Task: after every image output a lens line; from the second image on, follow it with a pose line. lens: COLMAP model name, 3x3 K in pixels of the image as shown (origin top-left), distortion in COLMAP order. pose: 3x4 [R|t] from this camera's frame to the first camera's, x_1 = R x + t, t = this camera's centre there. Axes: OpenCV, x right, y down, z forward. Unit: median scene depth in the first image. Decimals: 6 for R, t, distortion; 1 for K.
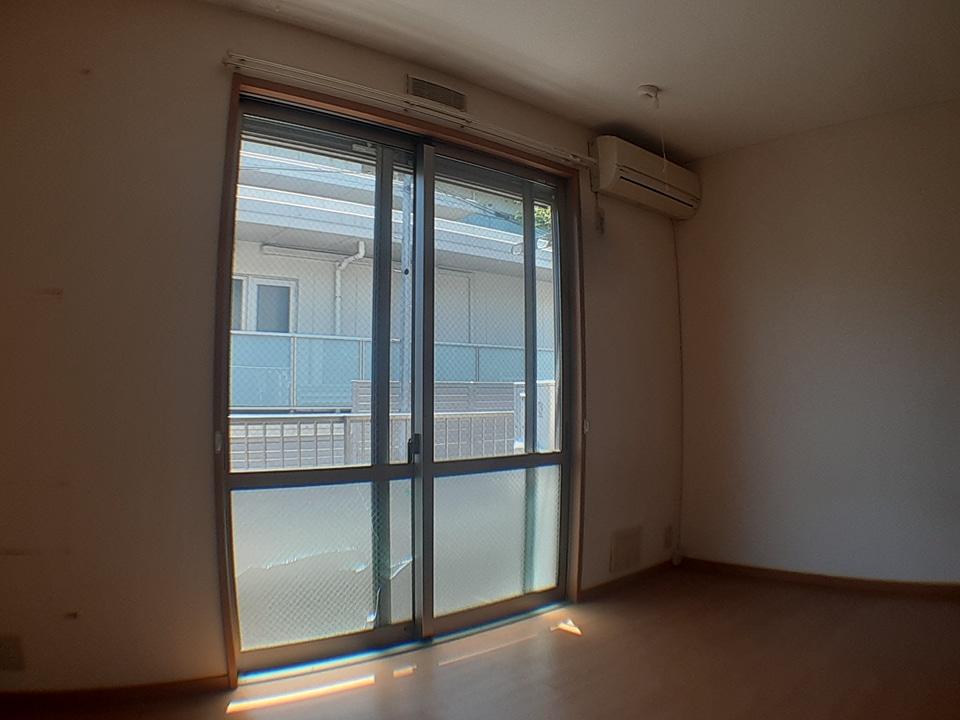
lens RADIAL K [[751.6, 0, 480.0], [0, 751.6, 360.0], [0, 0, 1]] dist [0.041270, -0.005701]
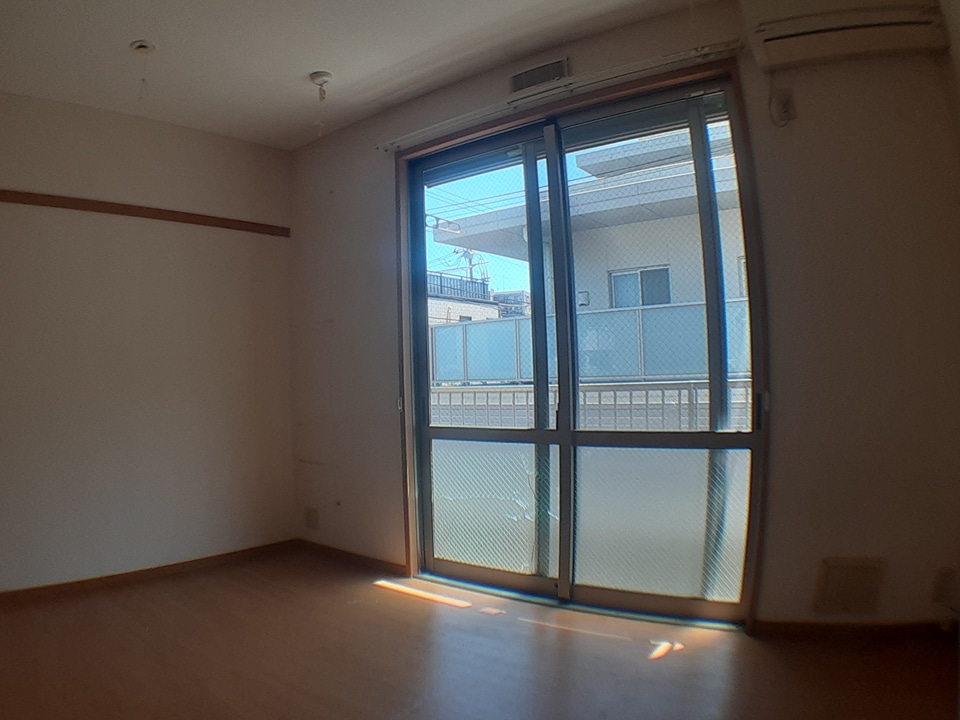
lens RADIAL K [[751.6, 0, 480.0], [0, 751.6, 360.0], [0, 0, 1]] dist [0.041270, -0.005701]
pose [[0.332757, -0.026128, -0.942651, 0.841179], [0.069429, 0.997582, -0.003142, 0.035498], [0.940453, -0.064402, 0.333766, 0.549466]]
